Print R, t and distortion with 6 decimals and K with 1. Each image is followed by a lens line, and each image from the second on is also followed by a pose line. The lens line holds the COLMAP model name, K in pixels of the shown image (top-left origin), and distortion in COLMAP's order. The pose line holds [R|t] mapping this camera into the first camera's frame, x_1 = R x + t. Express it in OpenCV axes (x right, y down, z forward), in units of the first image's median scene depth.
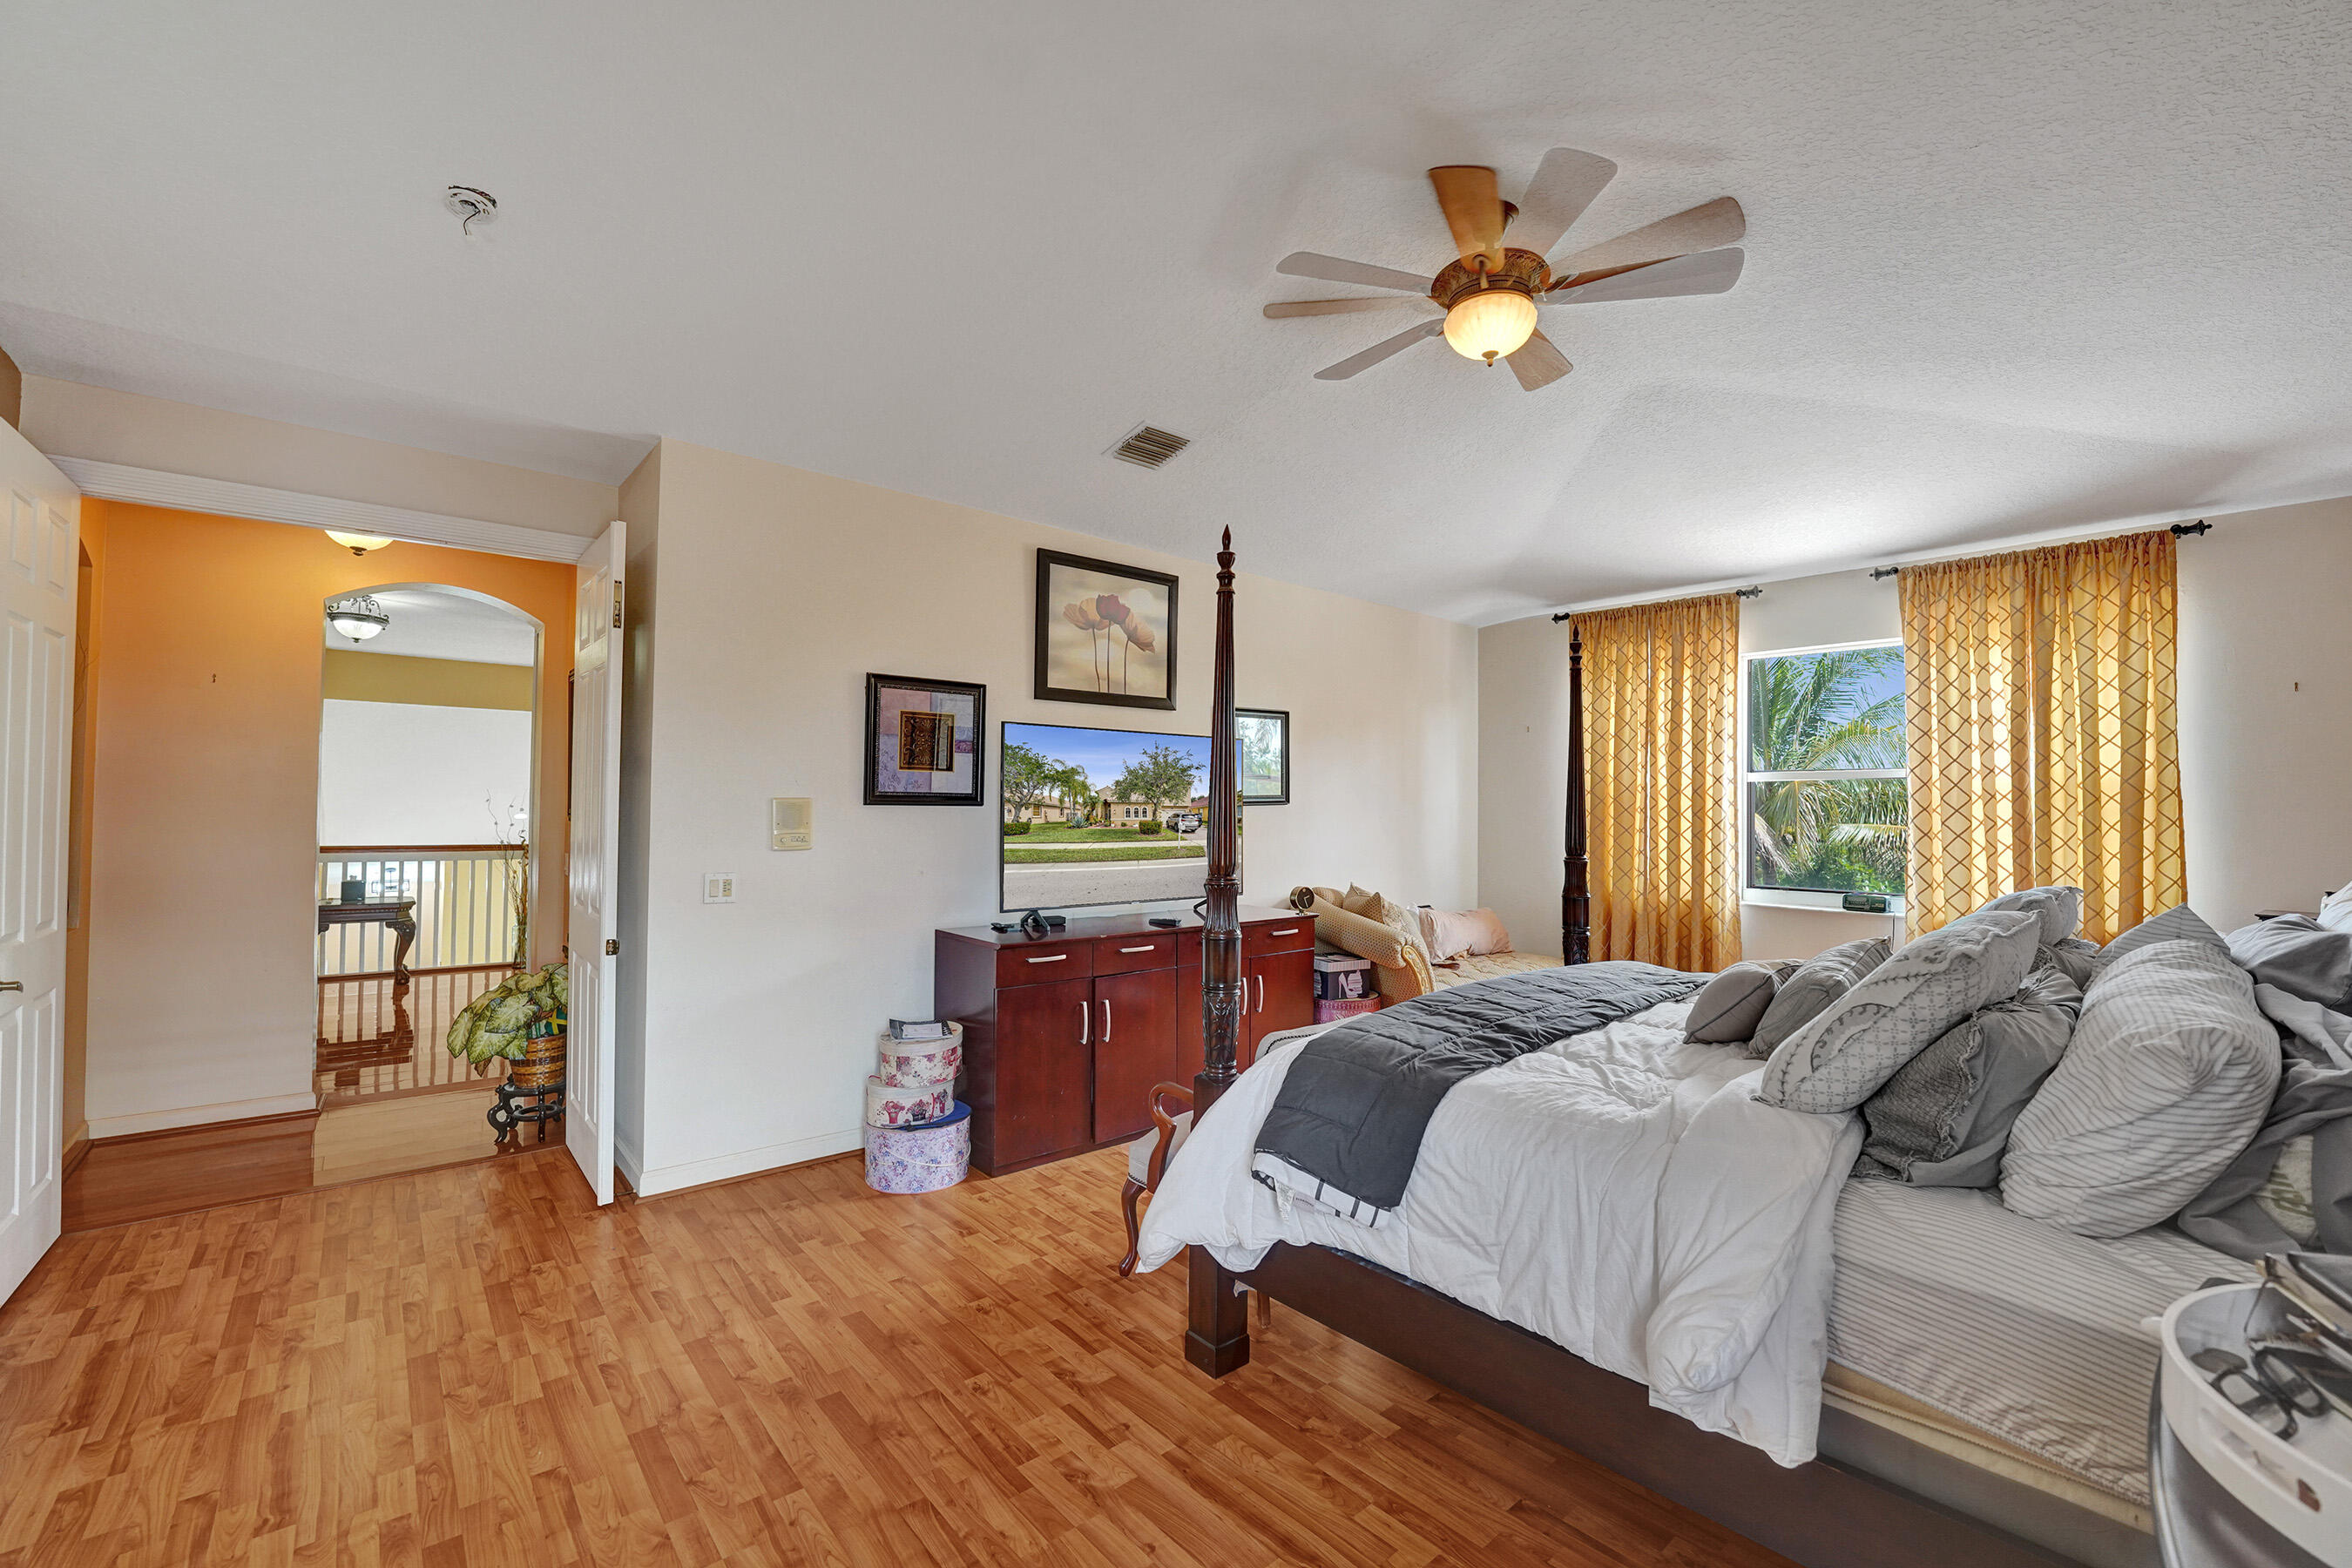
lens RADIAL K [[954.6, 0, 1172.2], [0, 954.6, 776.2], [0, 0, 1]] dist [-0.021736, 0.000713]
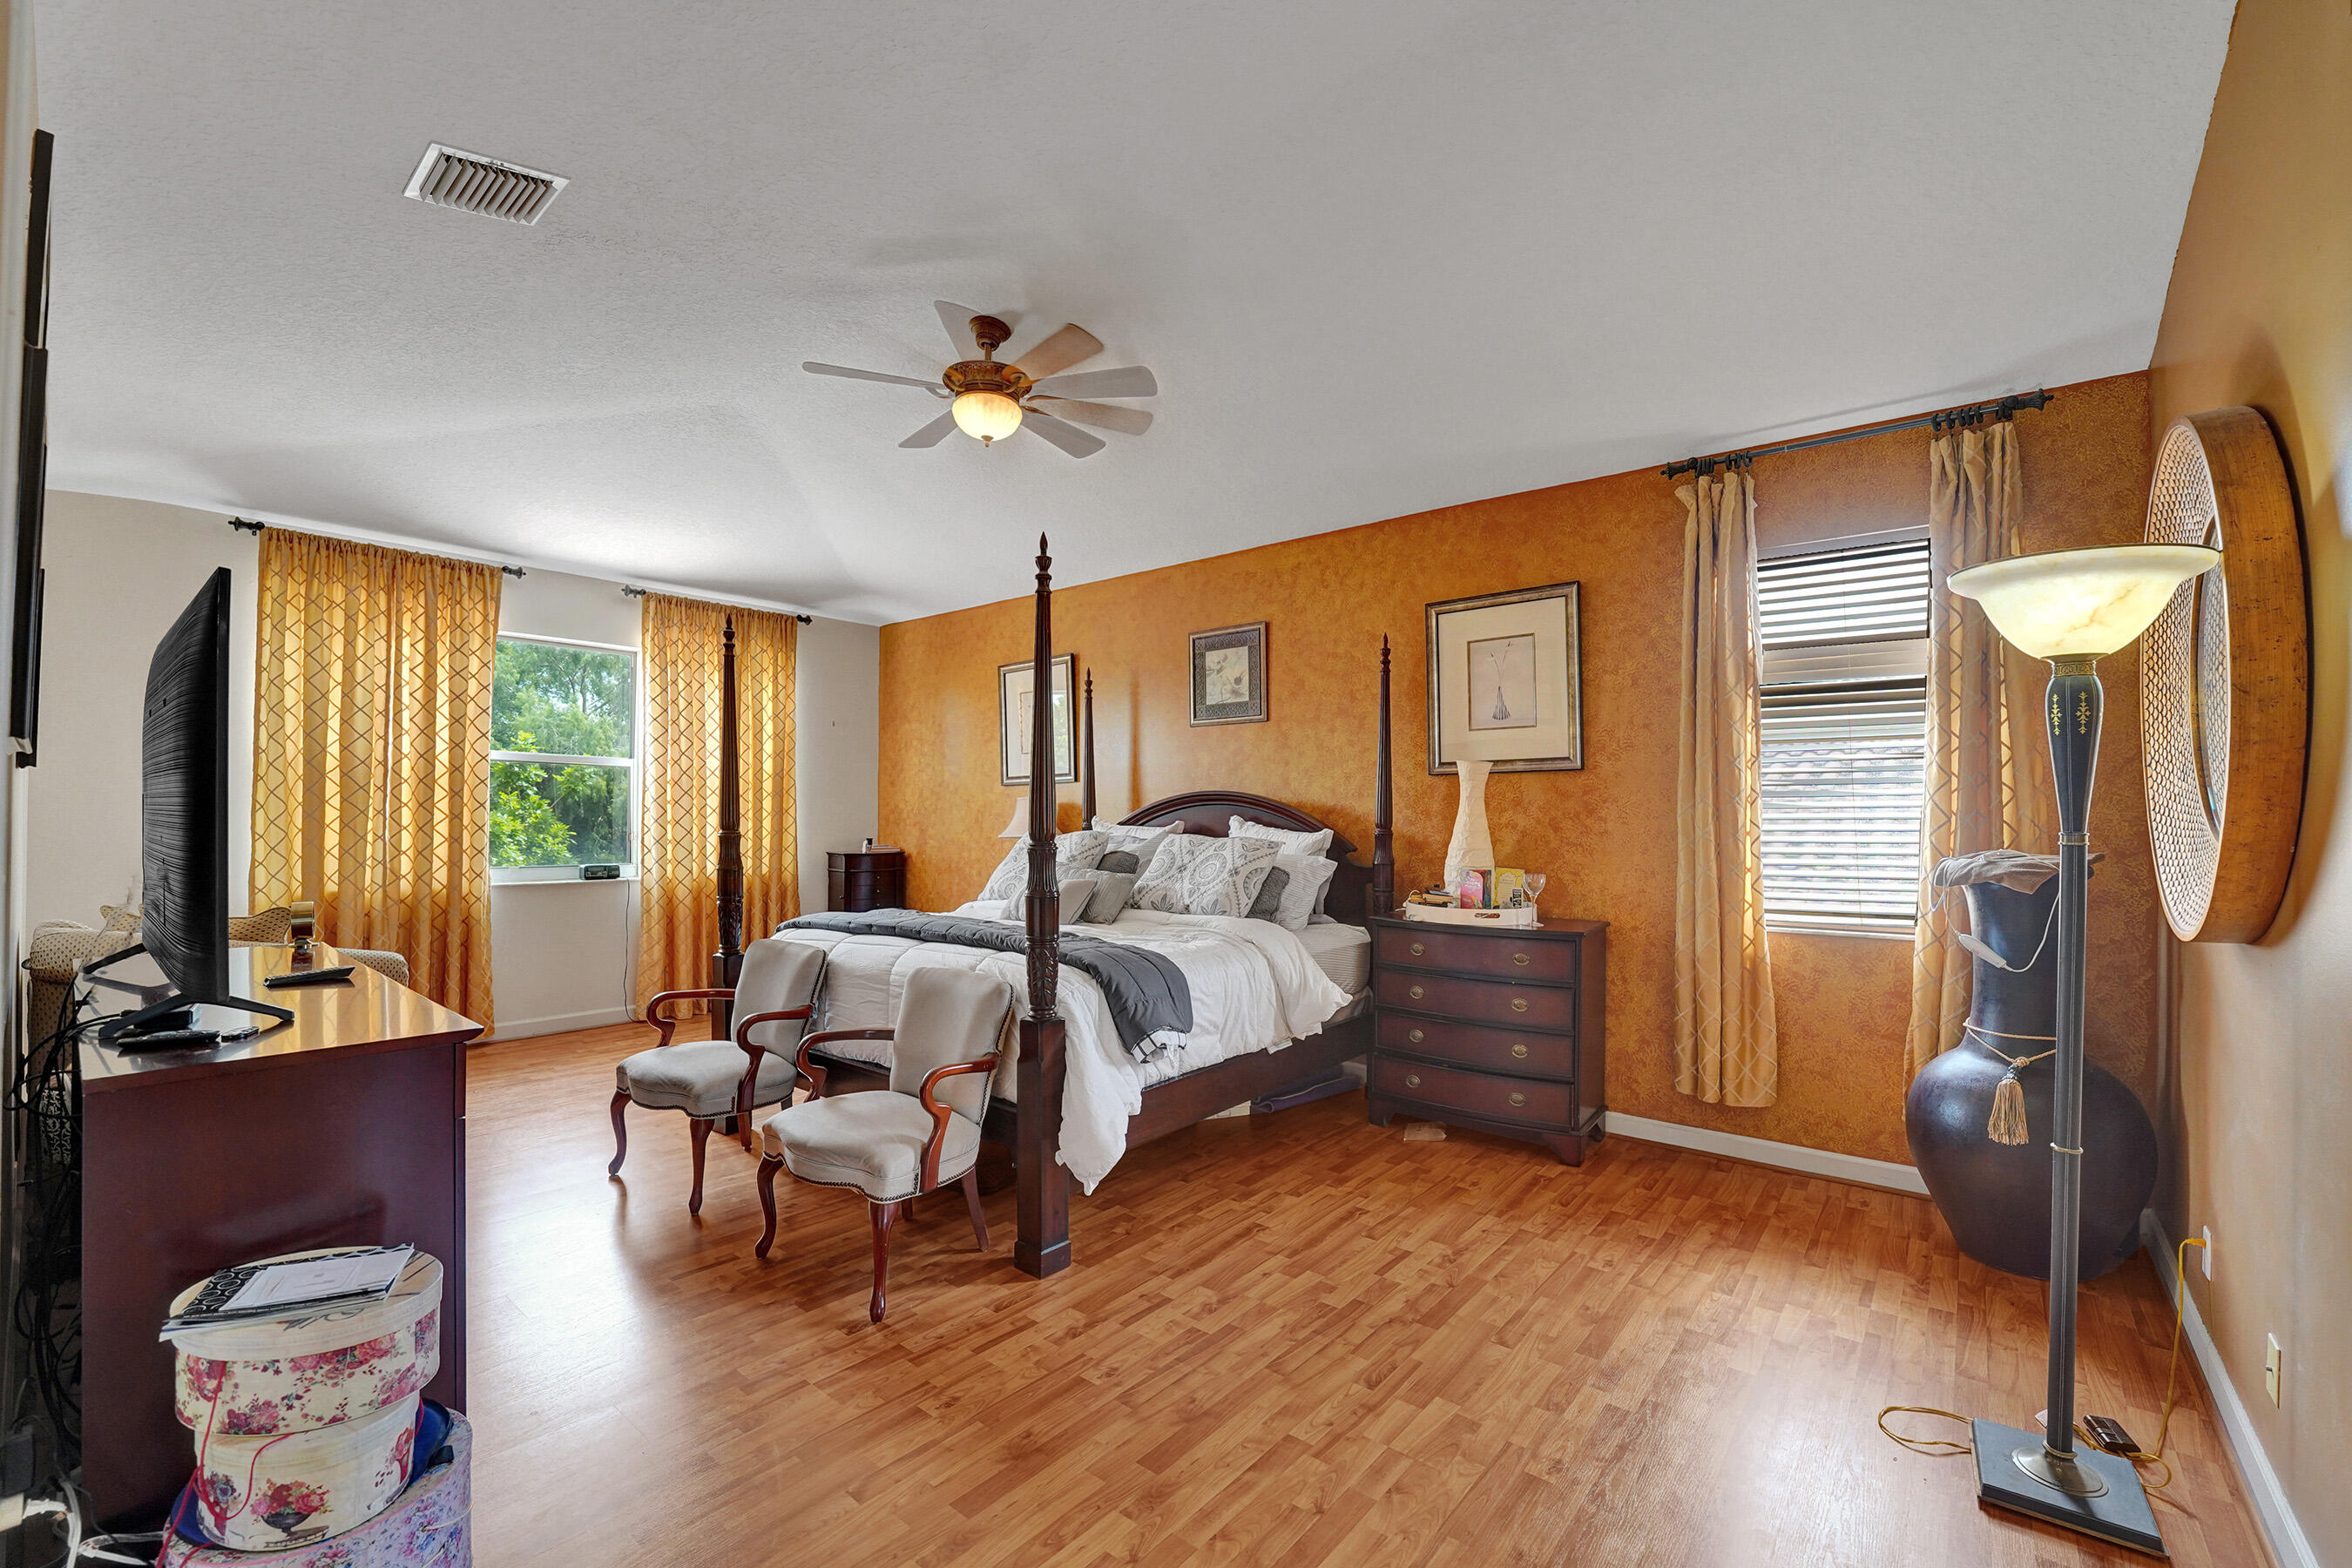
lens RADIAL K [[964.9, 0, 1180.7], [0, 964.9, 782.5], [0, 0, 1]] dist [-0.022845, 0.000140]
pose [[-0.160493, 0.016847, 0.986893, -1.025527], [-0.039678, 0.998936, -0.023505, 0.049548], [-0.986239, -0.042930, -0.159654, 0.947097]]
